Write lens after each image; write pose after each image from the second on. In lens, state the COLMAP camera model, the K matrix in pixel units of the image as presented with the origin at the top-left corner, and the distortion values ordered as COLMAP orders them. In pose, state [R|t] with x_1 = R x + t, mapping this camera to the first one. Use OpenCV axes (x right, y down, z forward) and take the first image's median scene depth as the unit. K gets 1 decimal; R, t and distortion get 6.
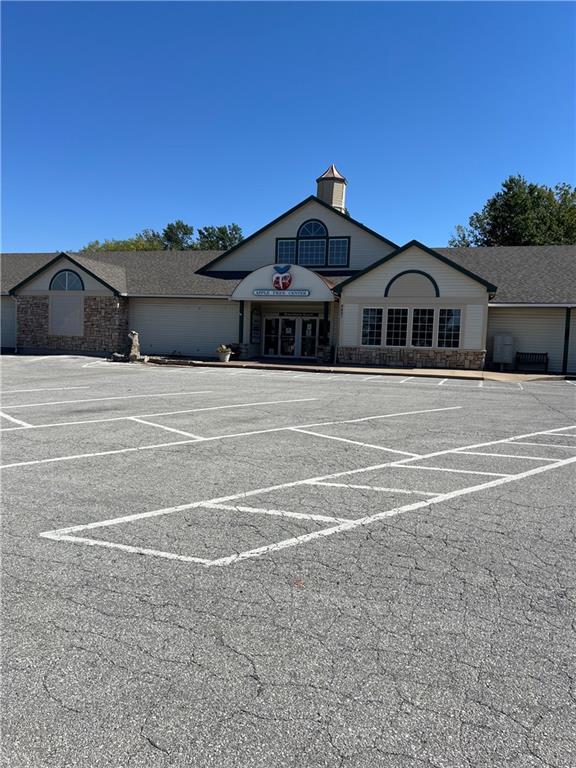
lens RADIAL K [[569.2, 0, 293.7], [0, 569.2, 399.7], [0, 0, 1]] dist [0.079946, -0.123142]
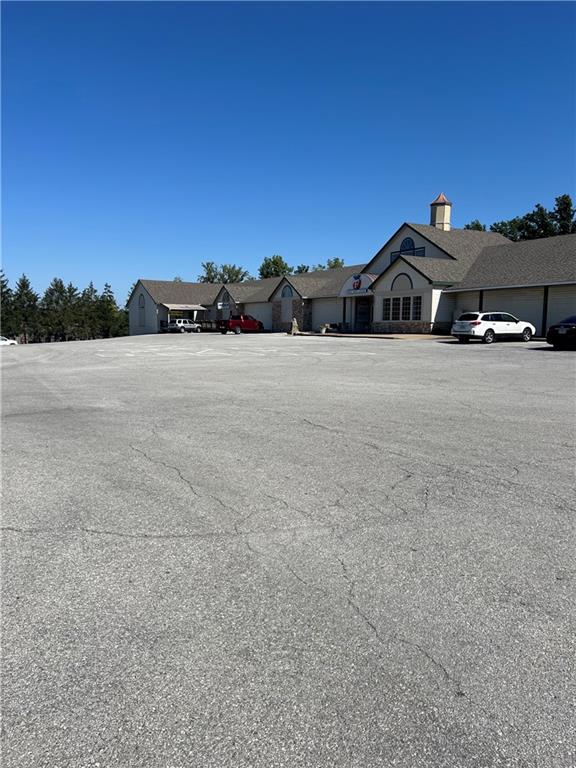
lens RADIAL K [[569.2, 0, 293.7], [0, 569.2, 399.7], [0, 0, 1]] dist [0.079946, -0.123142]
pose [[0.728578, 0.058917, -0.682424, 1.043438], [-0.043588, 0.998263, 0.039650, 0.075176], [0.683575, 0.000857, 0.729880, -0.366967]]
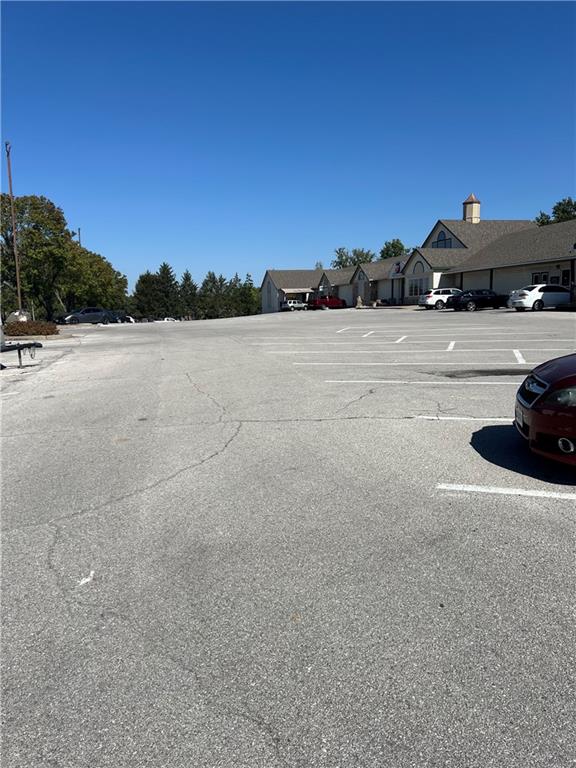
lens RADIAL K [[569.2, 0, 293.7], [0, 569.2, 399.7], [0, 0, 1]] dist [0.079946, -0.123142]
pose [[0.515076, 0.090762, -0.852325, 1.811135], [-0.033378, 0.995748, 0.085864, 0.130429], [0.856494, -0.015778, 0.515916, -0.557711]]
